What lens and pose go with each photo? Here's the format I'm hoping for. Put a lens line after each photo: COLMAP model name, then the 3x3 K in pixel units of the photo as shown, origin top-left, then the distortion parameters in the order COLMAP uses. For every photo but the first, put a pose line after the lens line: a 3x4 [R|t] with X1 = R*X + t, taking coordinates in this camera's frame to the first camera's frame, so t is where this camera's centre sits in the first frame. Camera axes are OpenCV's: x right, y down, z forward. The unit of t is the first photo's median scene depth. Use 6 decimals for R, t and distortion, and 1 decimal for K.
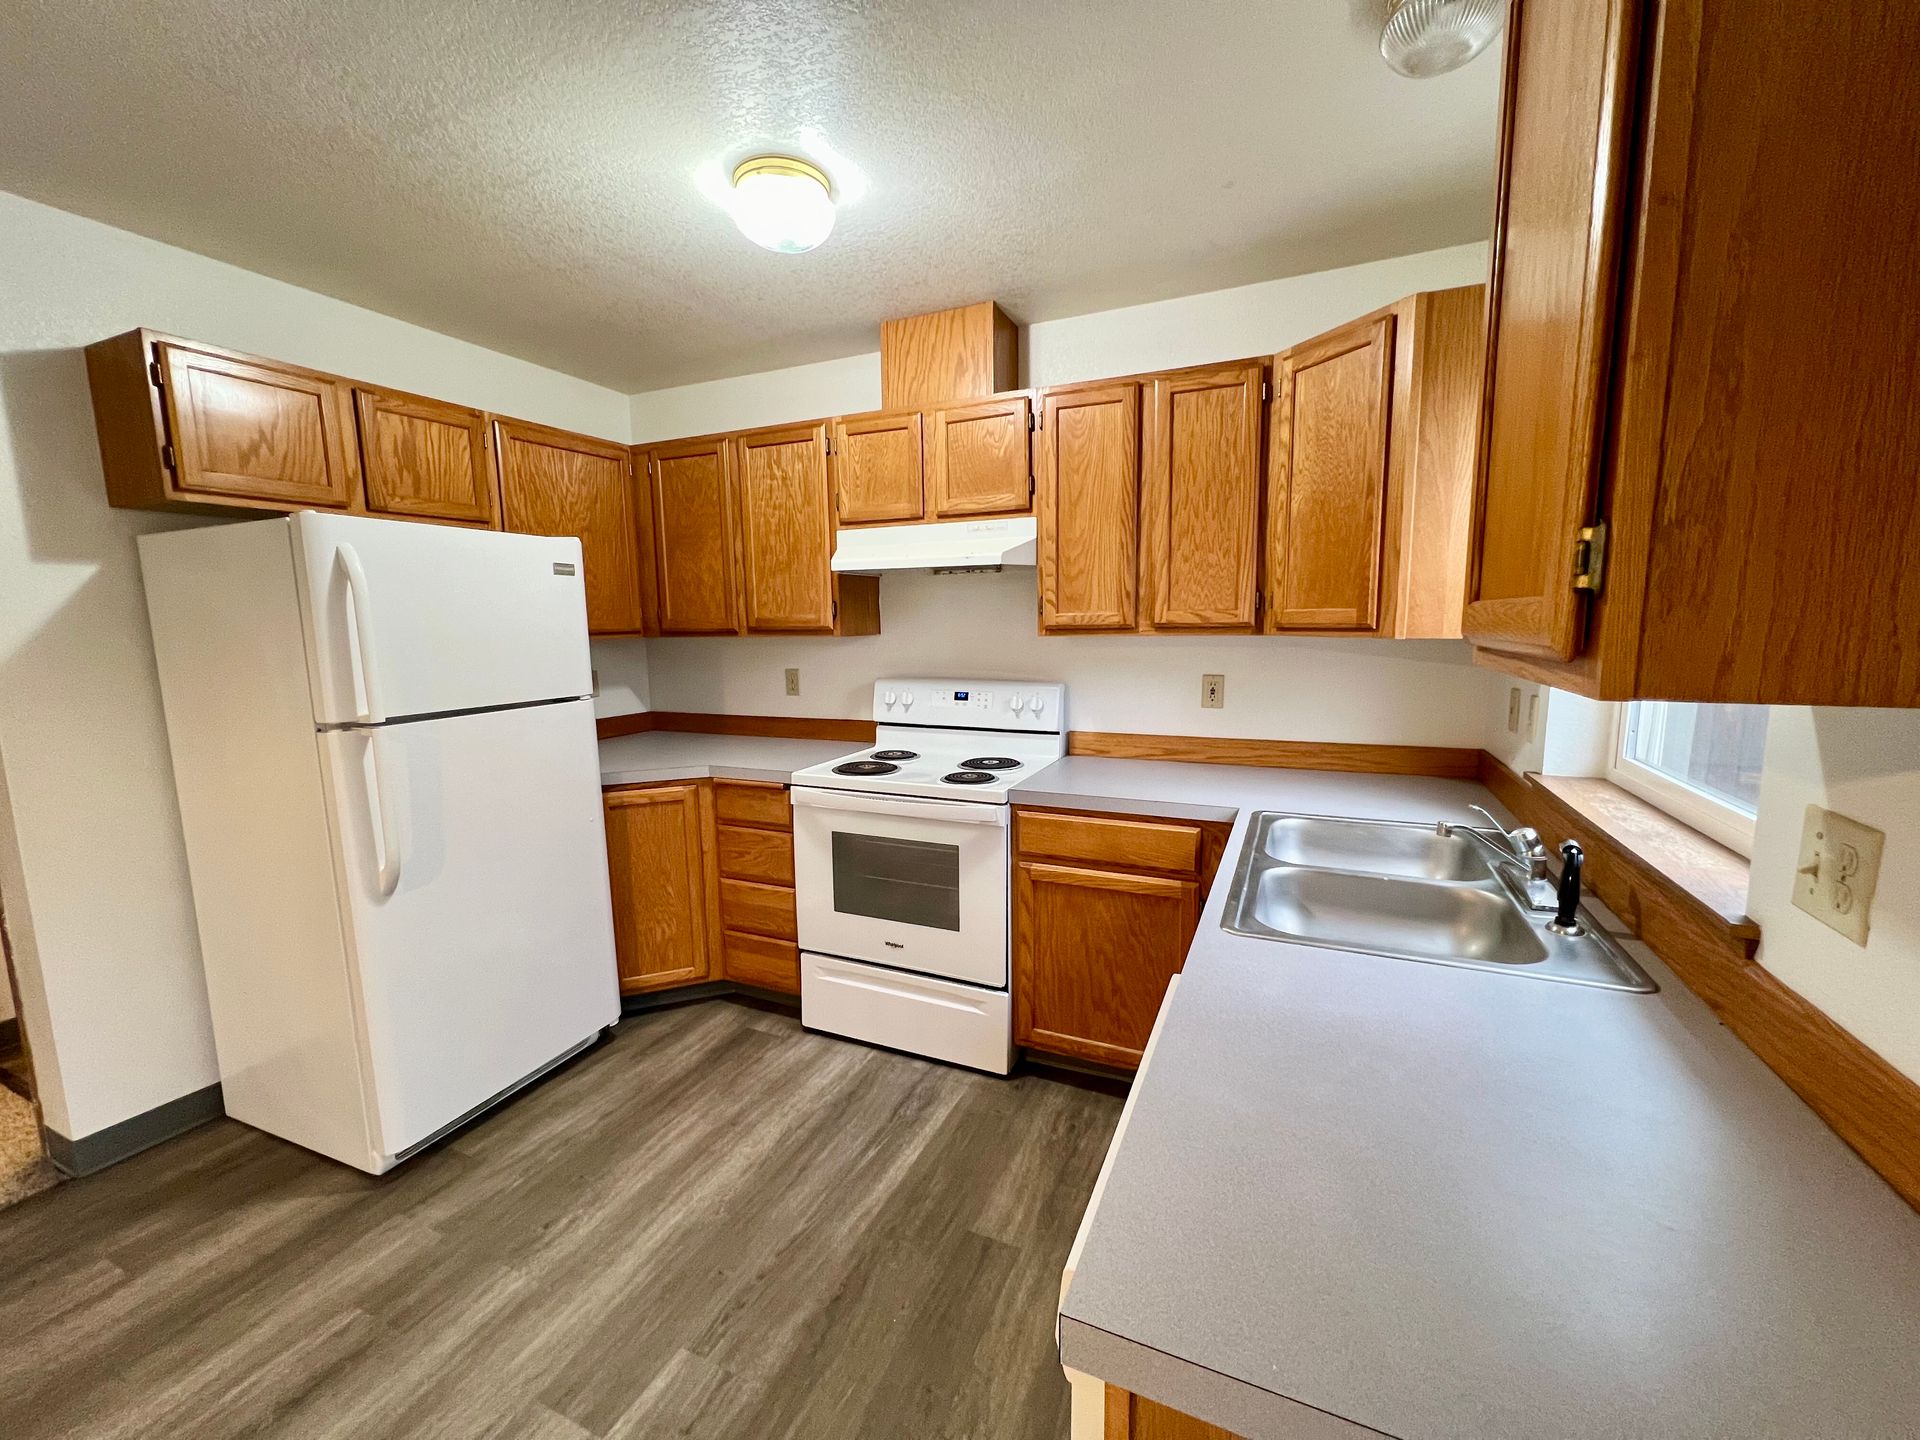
lens RADIAL K [[767.6, 0, 963.1], [0, 767.6, 722.6], [0, 0, 1]] dist [0.002607, 0.000582]
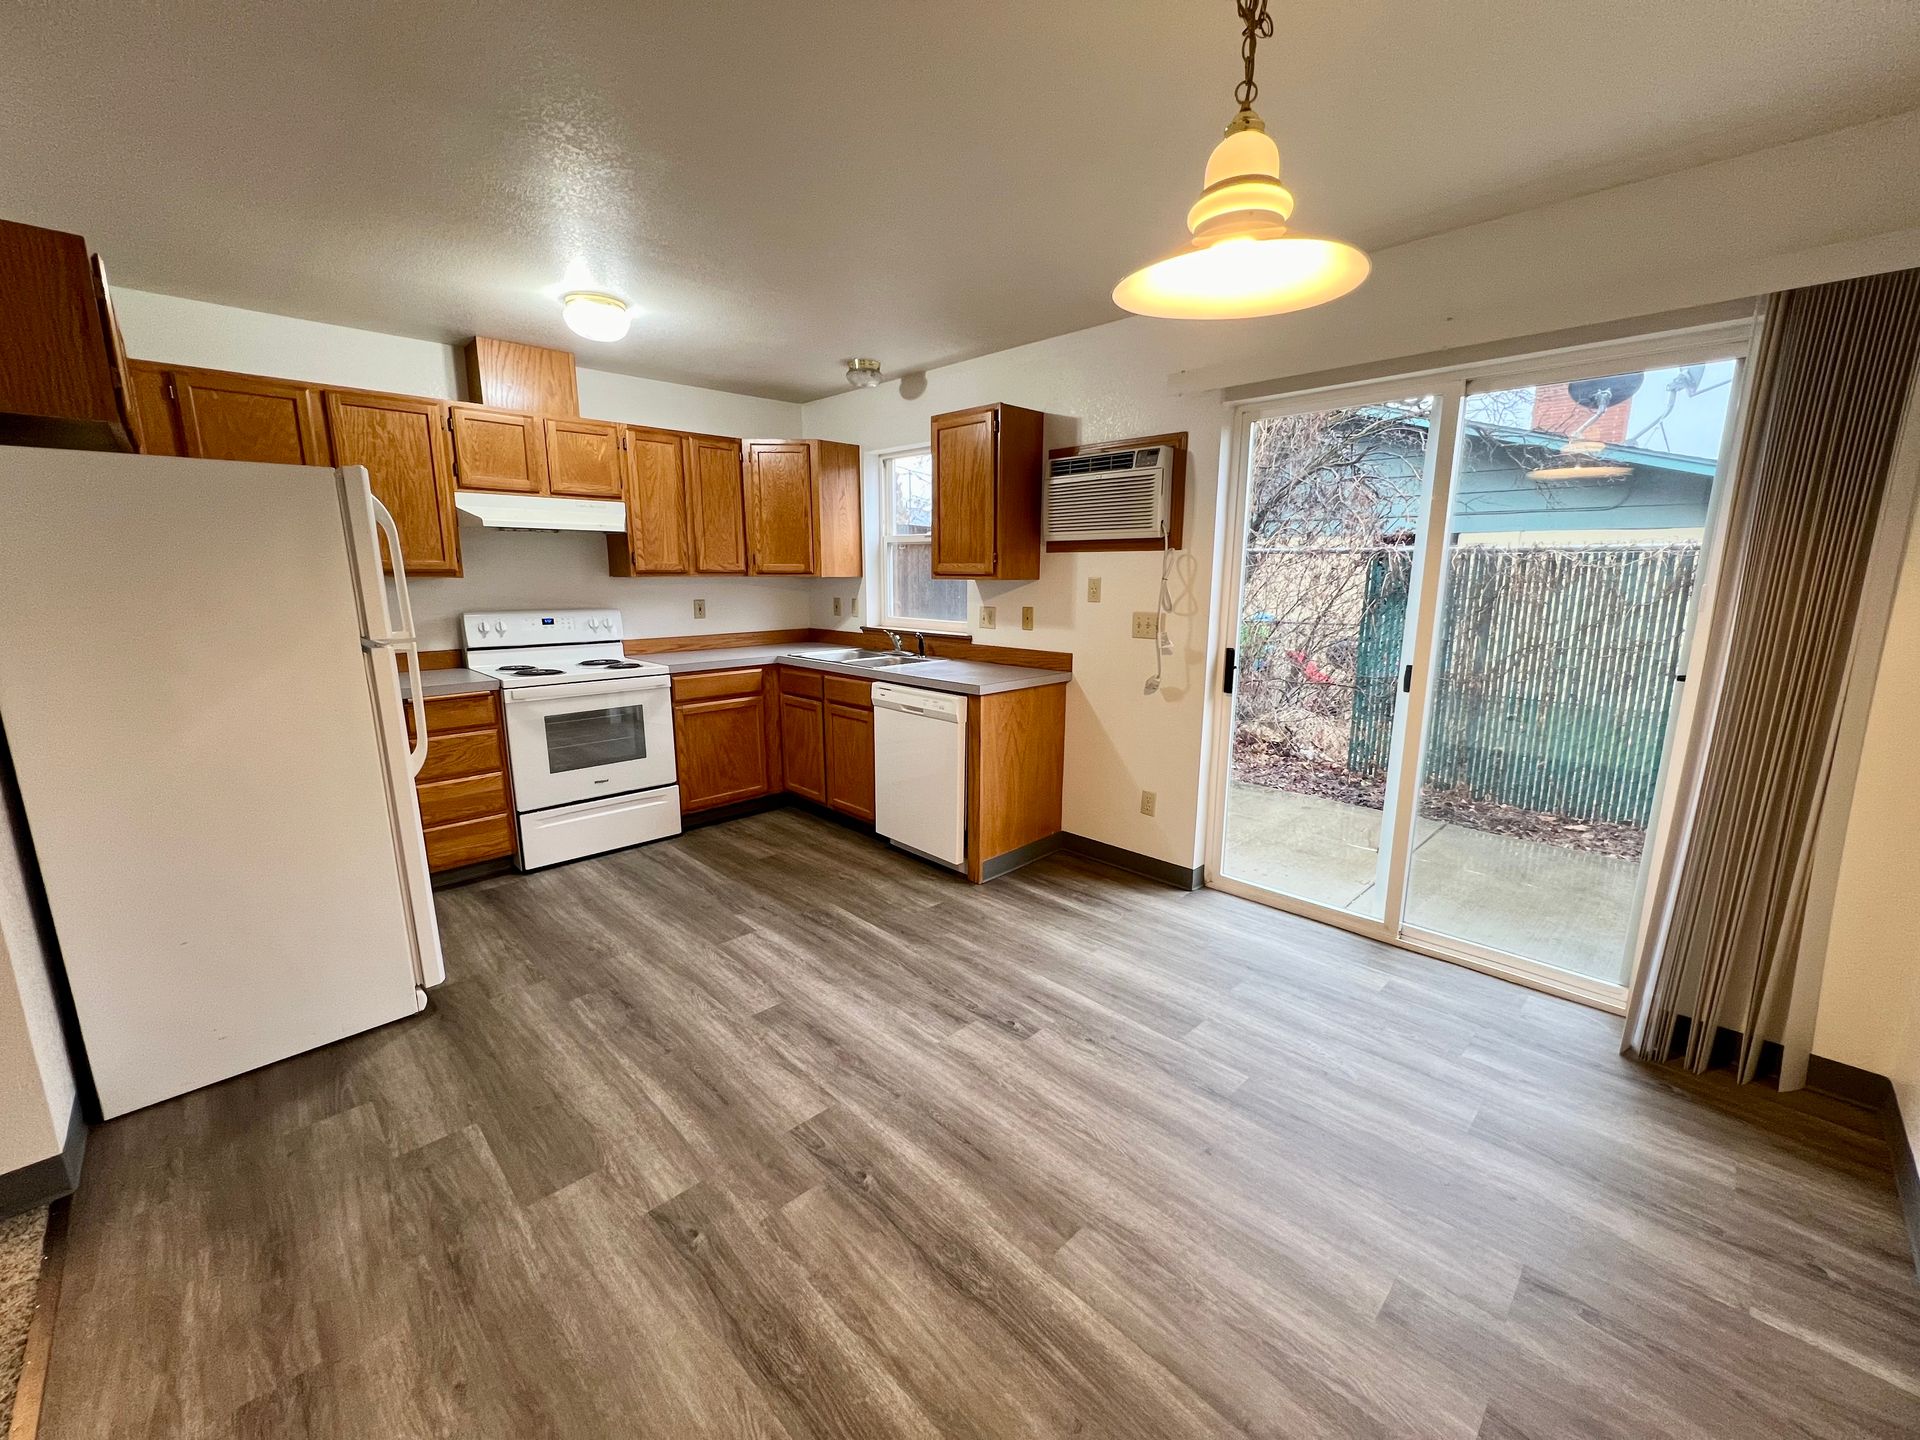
lens RADIAL K [[767.6, 0, 963.0], [0, 767.6, 722.6], [0, 0, 1]] dist [0.002607, 0.000582]
pose [[0.359388, -0.169013, 0.917755, -1.281942], [0.117431, 0.983835, 0.135197, 0.056733], [-0.925770, 0.059184, 0.373426, -0.252873]]
